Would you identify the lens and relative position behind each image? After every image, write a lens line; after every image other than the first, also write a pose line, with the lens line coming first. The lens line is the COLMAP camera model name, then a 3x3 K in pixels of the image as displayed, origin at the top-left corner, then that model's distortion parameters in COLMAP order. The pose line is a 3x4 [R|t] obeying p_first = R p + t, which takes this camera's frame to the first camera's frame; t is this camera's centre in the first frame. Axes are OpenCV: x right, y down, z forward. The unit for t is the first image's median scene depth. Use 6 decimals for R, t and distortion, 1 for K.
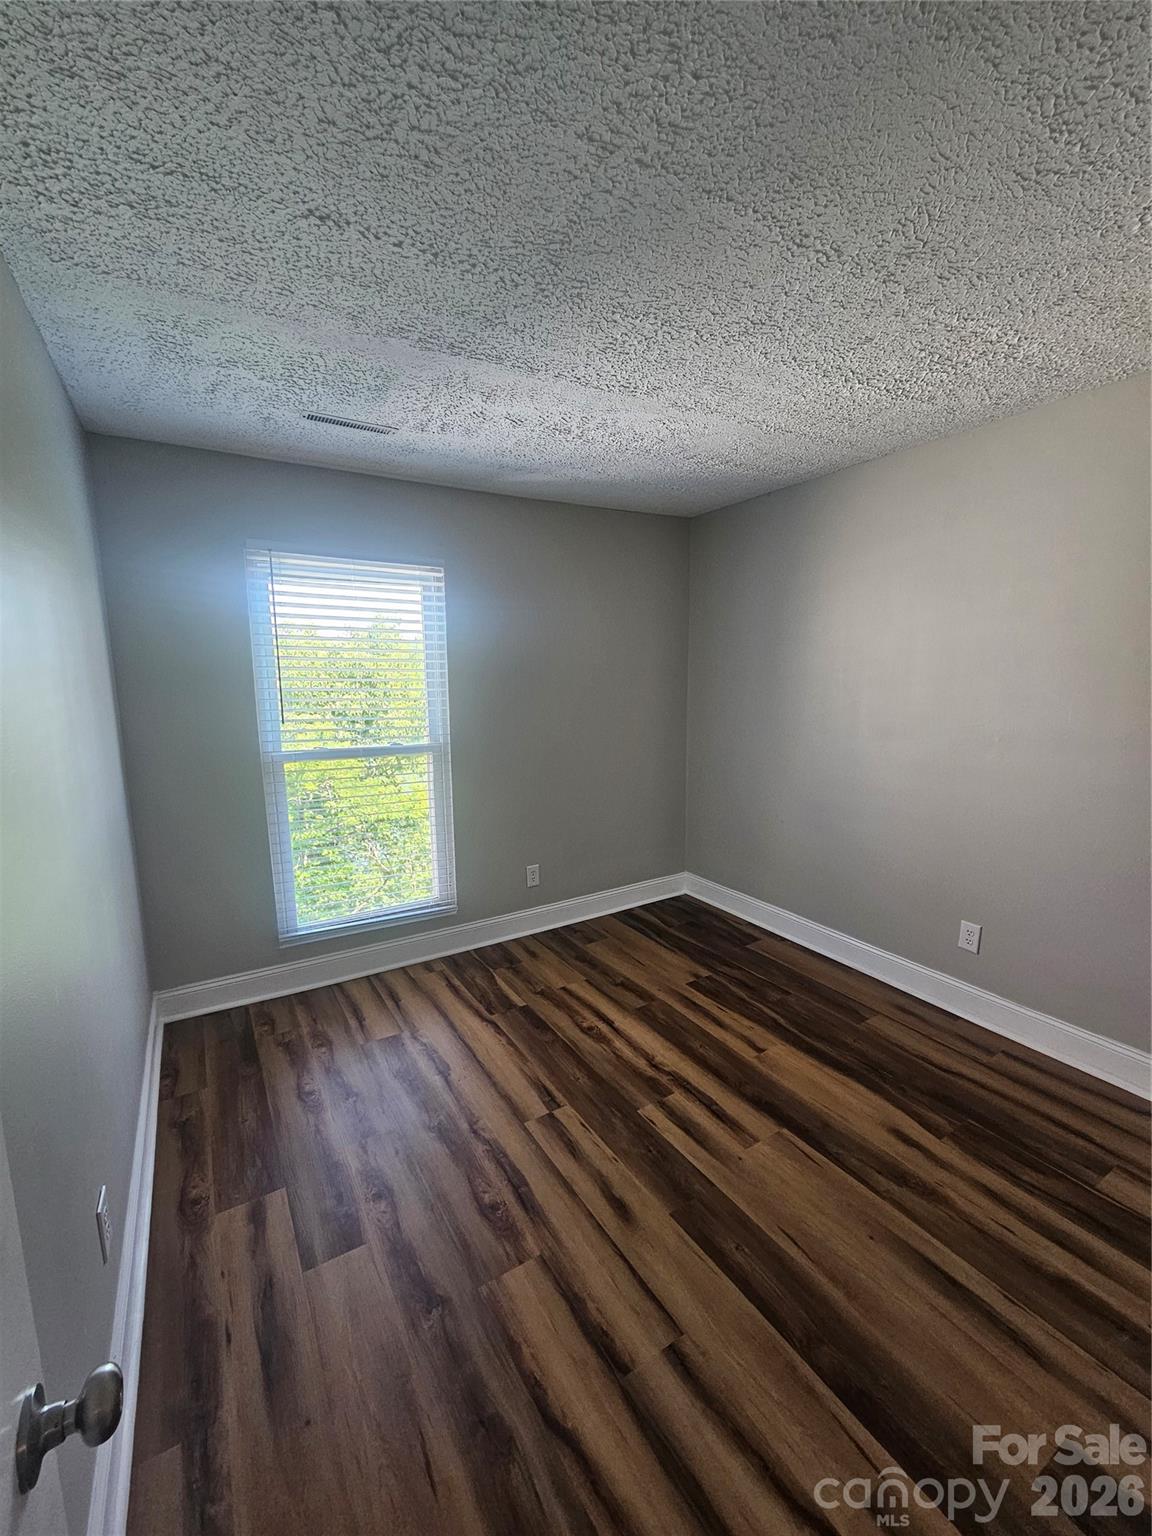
lens RADIAL K [[625.4, 0, 575.0], [0, 625.4, 764.1], [0, 0, 1]] dist [-0.004120, -0.000413]
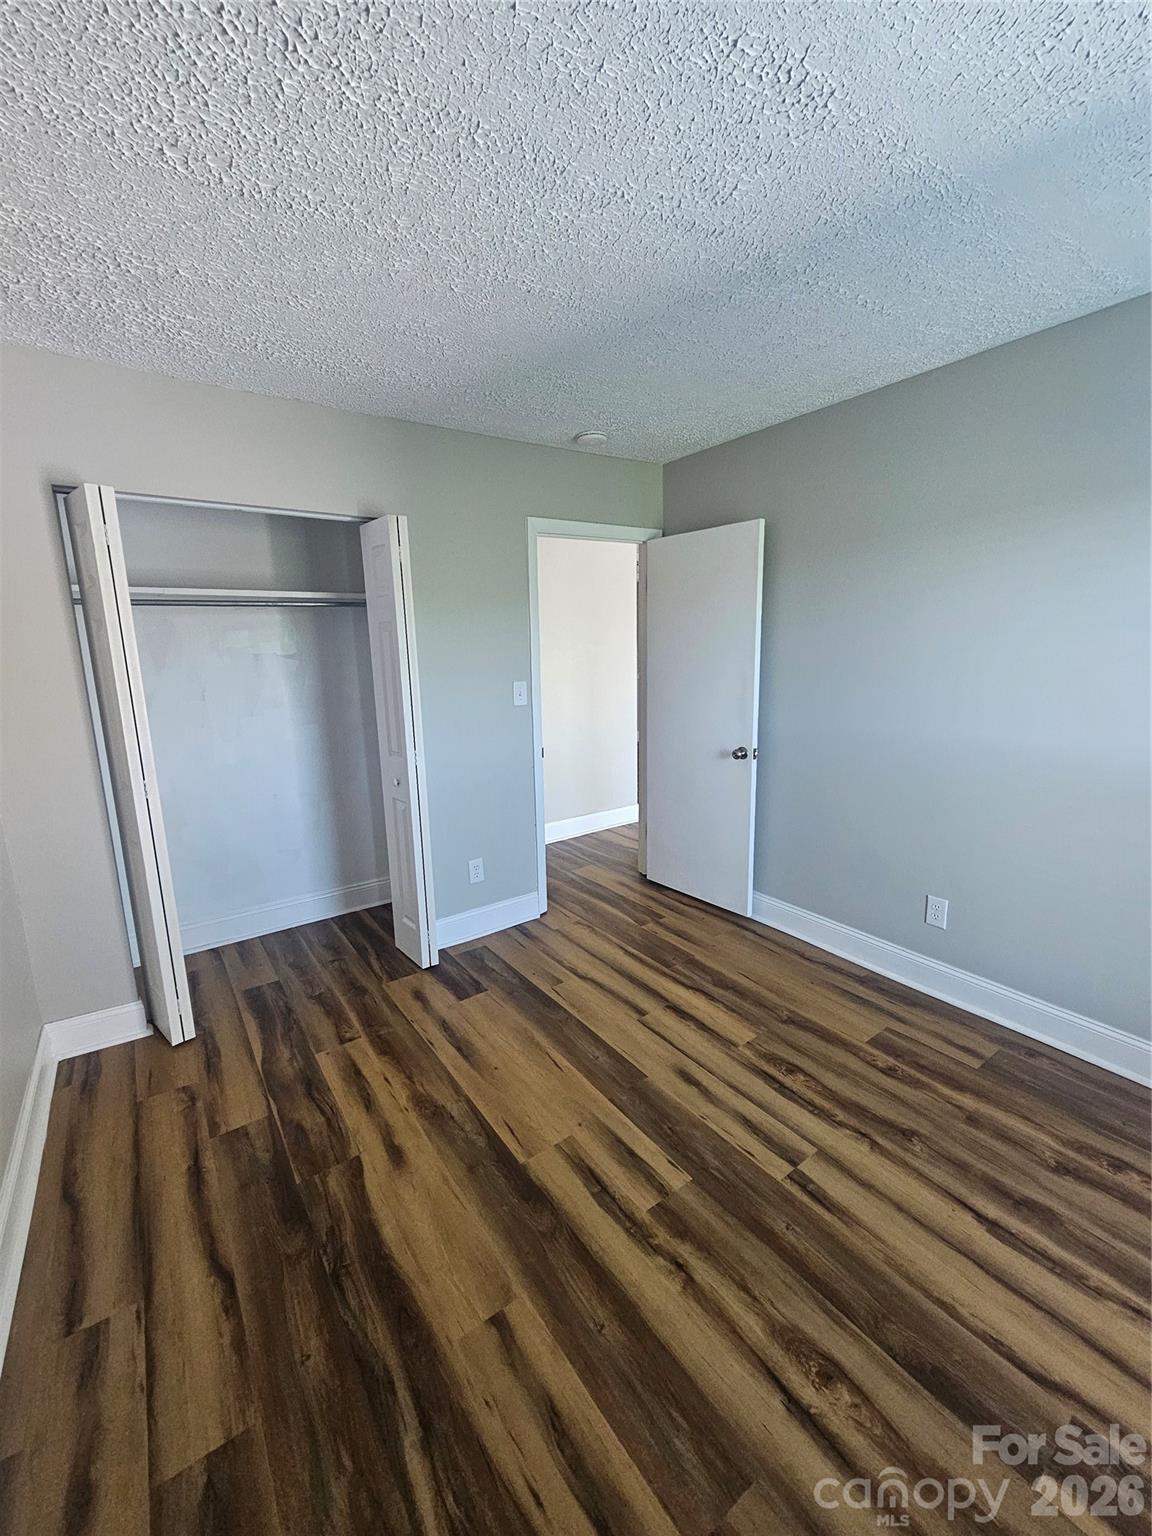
lens RADIAL K [[625.4, 0, 574.6], [0, 625.4, 763.6], [0, 0, 1]] dist [-0.004120, -0.000413]
pose [[-0.997222, 0.049634, -0.055532, 0.270325], [0.028352, 0.942429, 0.333202, -0.223681], [0.068873, 0.330702, -0.941219, 1.576881]]
